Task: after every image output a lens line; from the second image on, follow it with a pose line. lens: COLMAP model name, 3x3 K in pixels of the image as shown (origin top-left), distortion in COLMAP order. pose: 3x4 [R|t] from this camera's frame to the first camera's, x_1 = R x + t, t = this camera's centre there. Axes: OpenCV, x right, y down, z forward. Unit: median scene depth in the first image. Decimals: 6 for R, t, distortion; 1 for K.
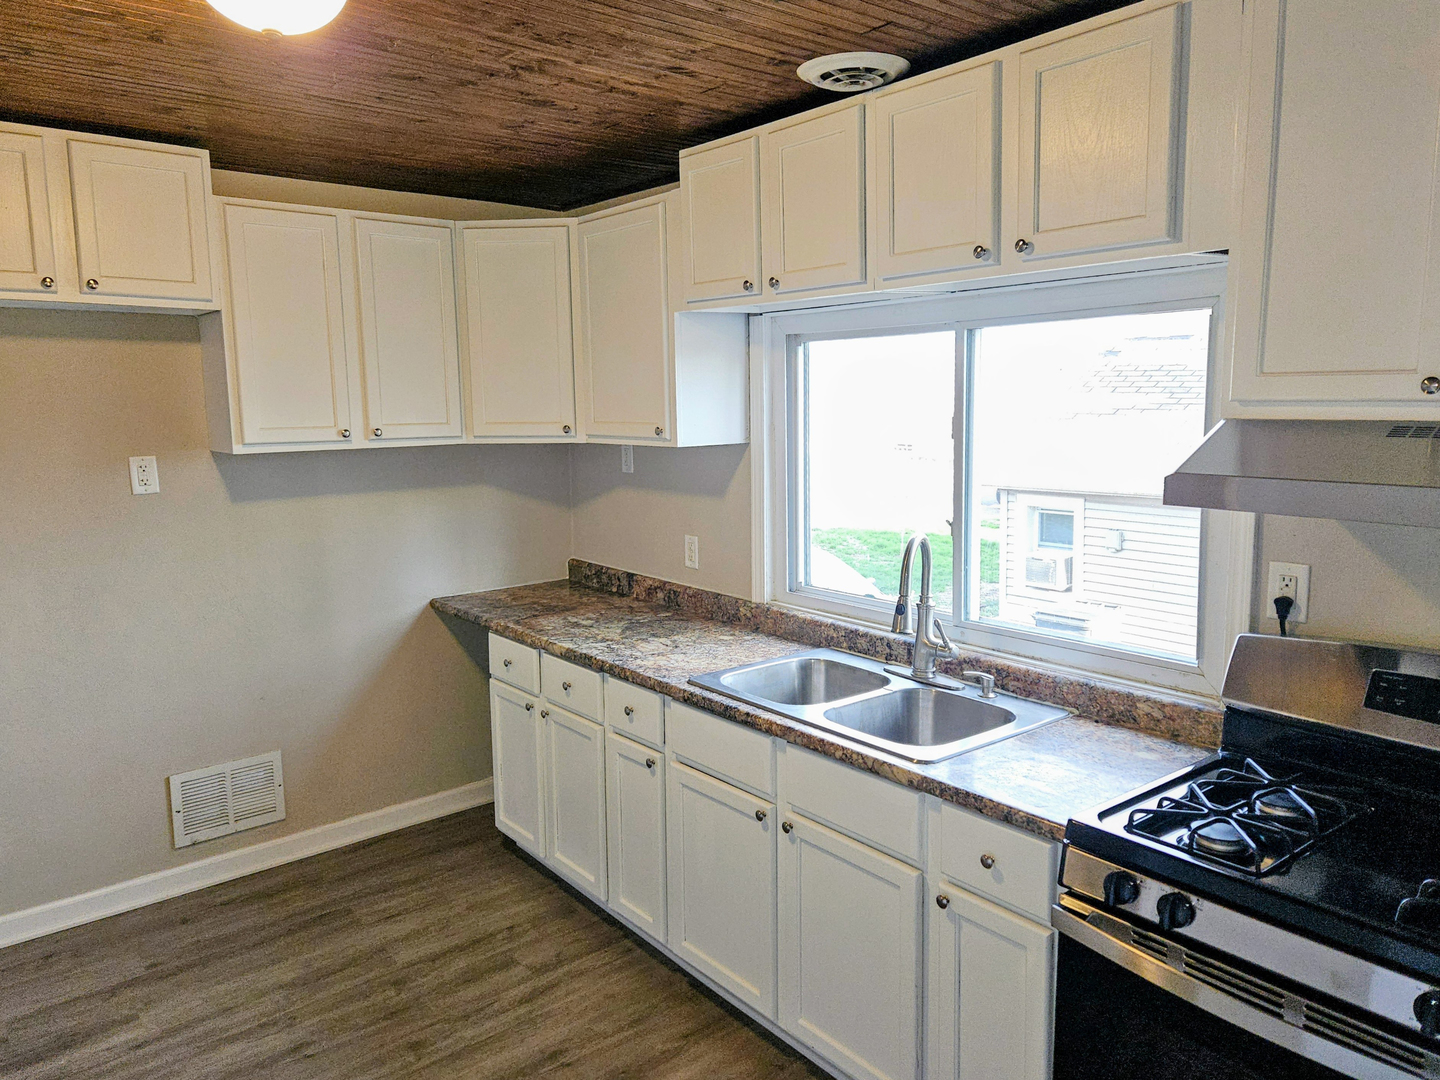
lens RADIAL K [[1022.9, 0, 716.7], [0, 1022.9, 534.5], [0, 0, 1]] dist [0.060319, -0.003076]
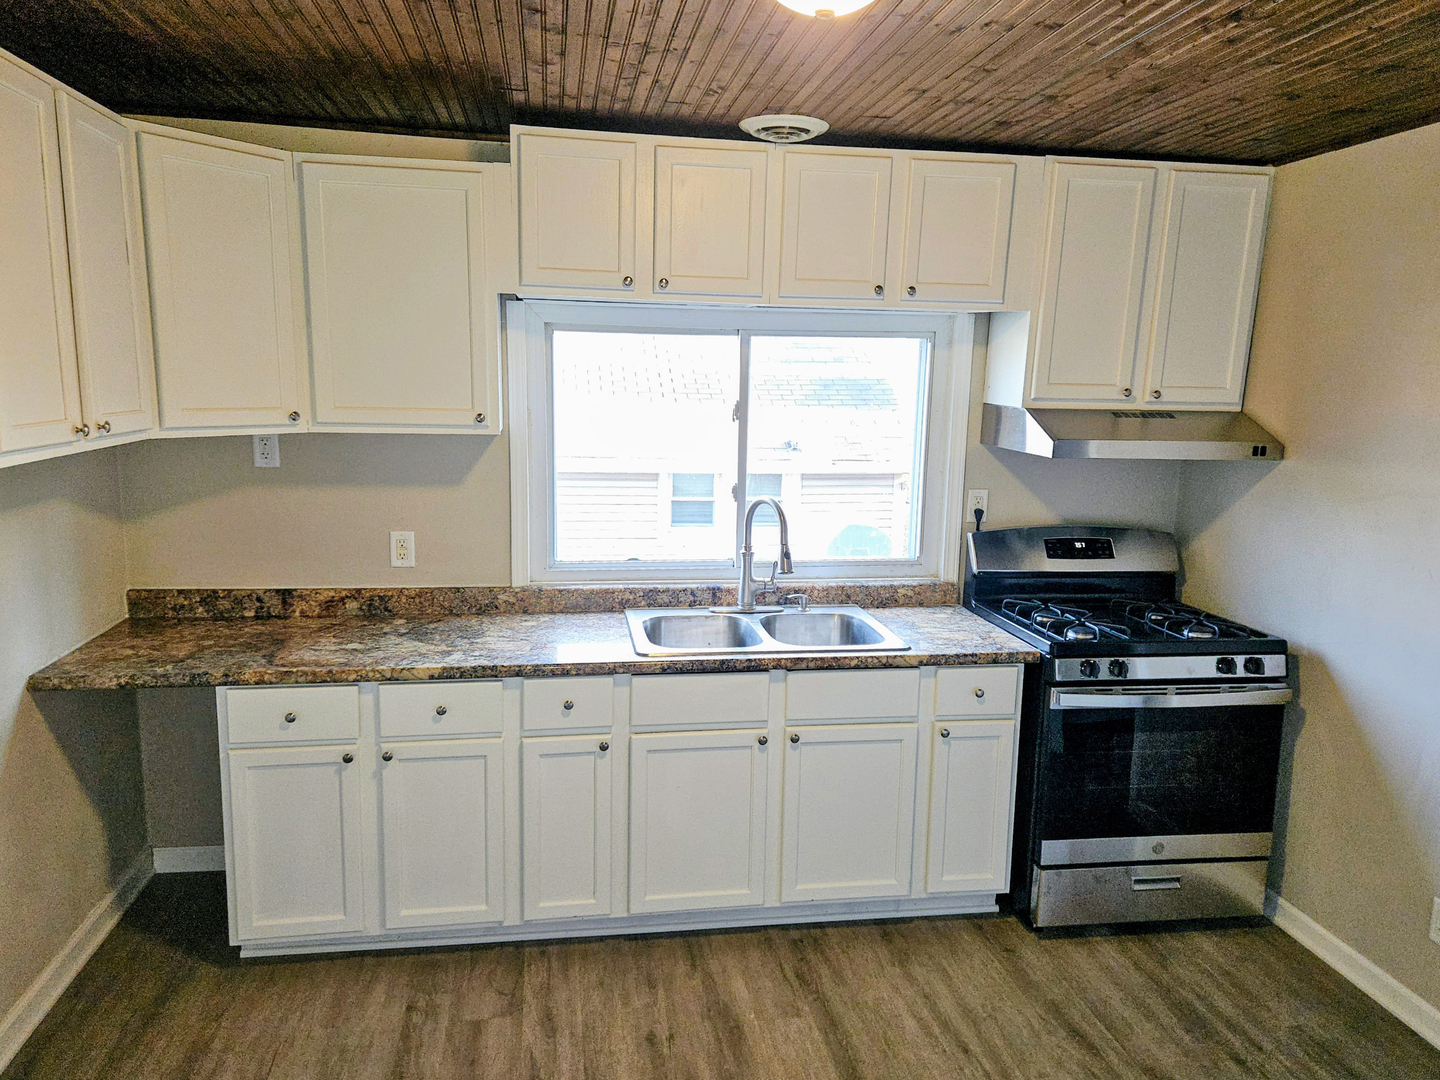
lens RADIAL K [[1022.9, 0, 673.5], [0, 1022.9, 541.7], [0, 0, 1]] dist [0.060319, -0.003076]
pose [[0.489795, -0.124972, 0.862834, -0.796173], [0.090116, 0.991629, 0.092471, -0.060319], [-0.867168, 0.032463, 0.496957, 0.384488]]
